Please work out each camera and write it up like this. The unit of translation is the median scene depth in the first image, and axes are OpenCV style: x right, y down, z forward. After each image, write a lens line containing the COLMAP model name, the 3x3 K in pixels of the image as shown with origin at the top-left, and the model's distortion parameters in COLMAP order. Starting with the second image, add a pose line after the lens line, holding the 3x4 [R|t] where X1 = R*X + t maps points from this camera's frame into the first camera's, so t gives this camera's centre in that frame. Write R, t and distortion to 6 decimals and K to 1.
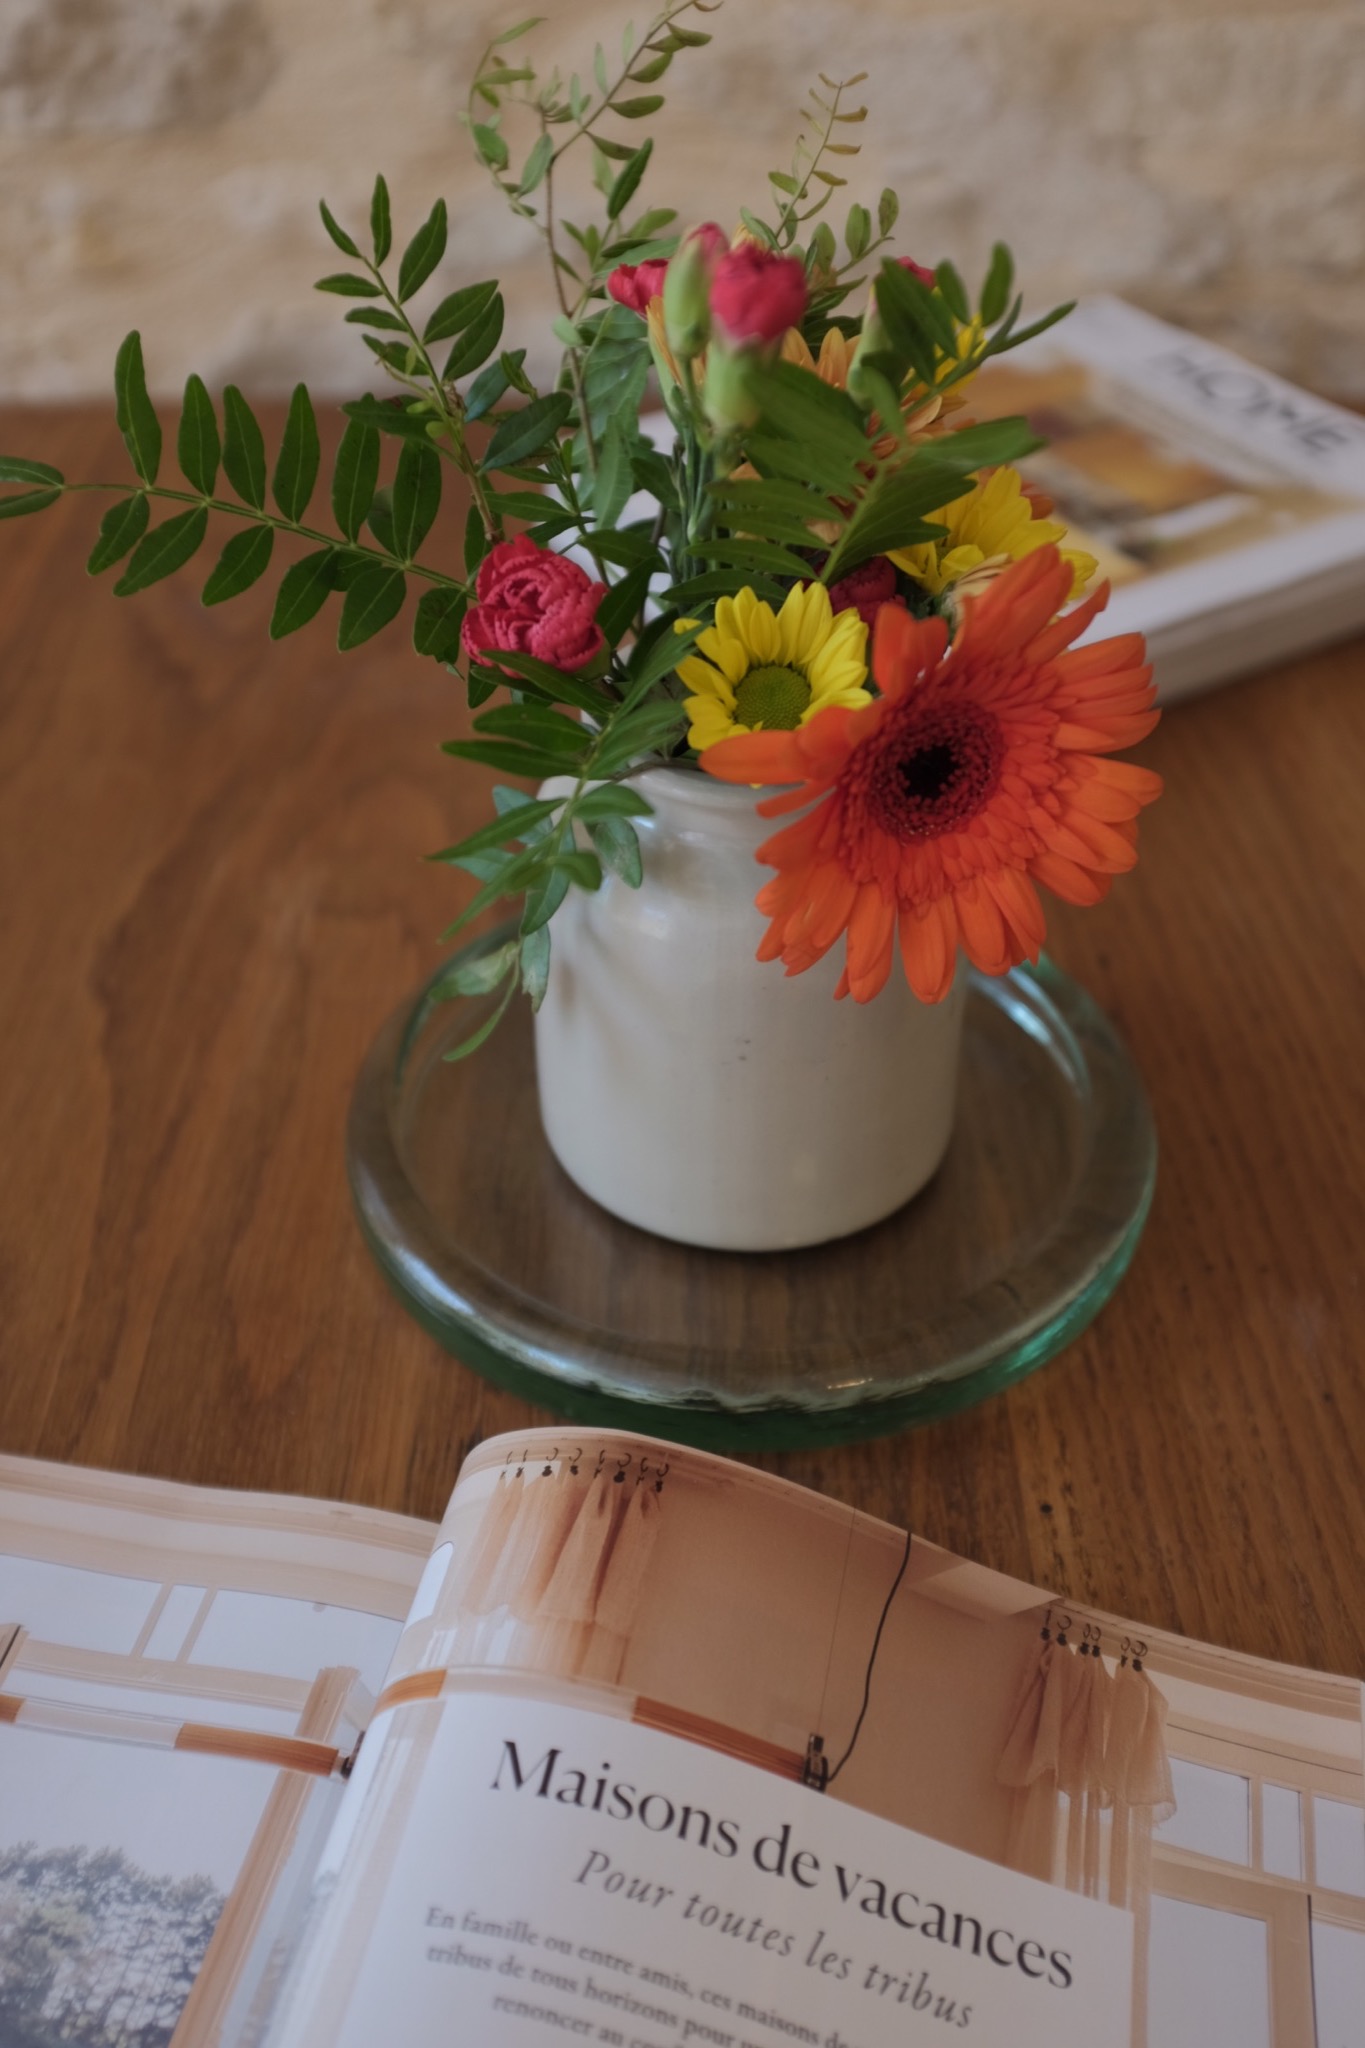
lens RADIAL K [[2099.7, 0, 682.5], [0, 2099.7, 1024.0], [0, 0, 1]] dist [-0.141328, 0.250742]
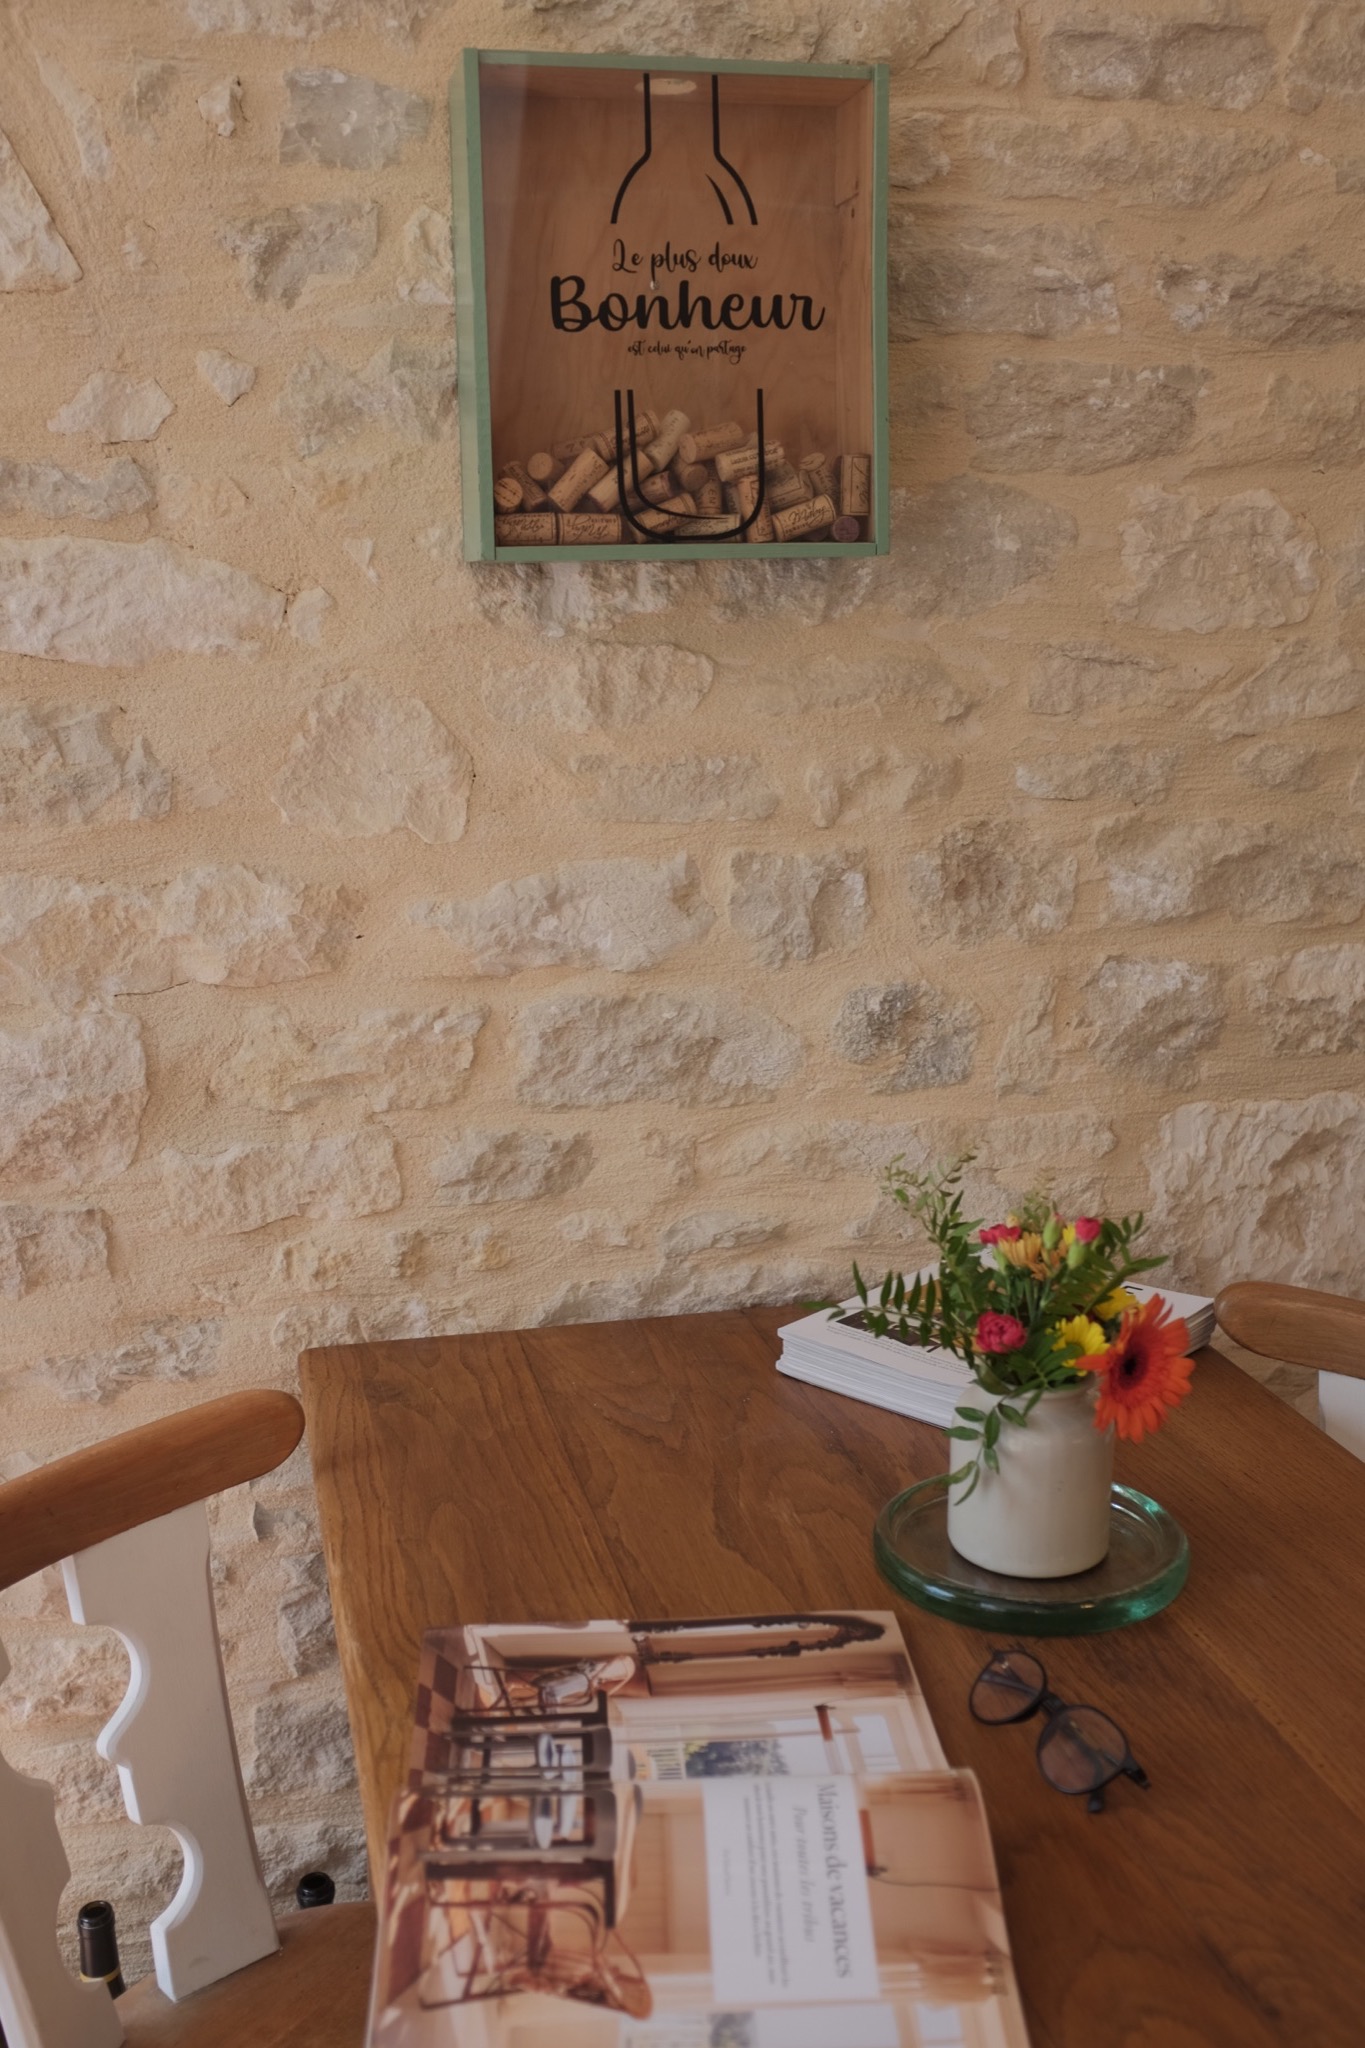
lens RADIAL K [[2099.7, 0, 682.5], [0, 2099.7, 1024.0], [0, 0, 1]] dist [-0.141328, 0.250742]
pose [[0.969673, -0.052407, 0.238720, -0.610955], [0.153877, 0.889757, -0.429714, 0.323748], [-0.189883, 0.453416, 0.870838, -0.906487]]
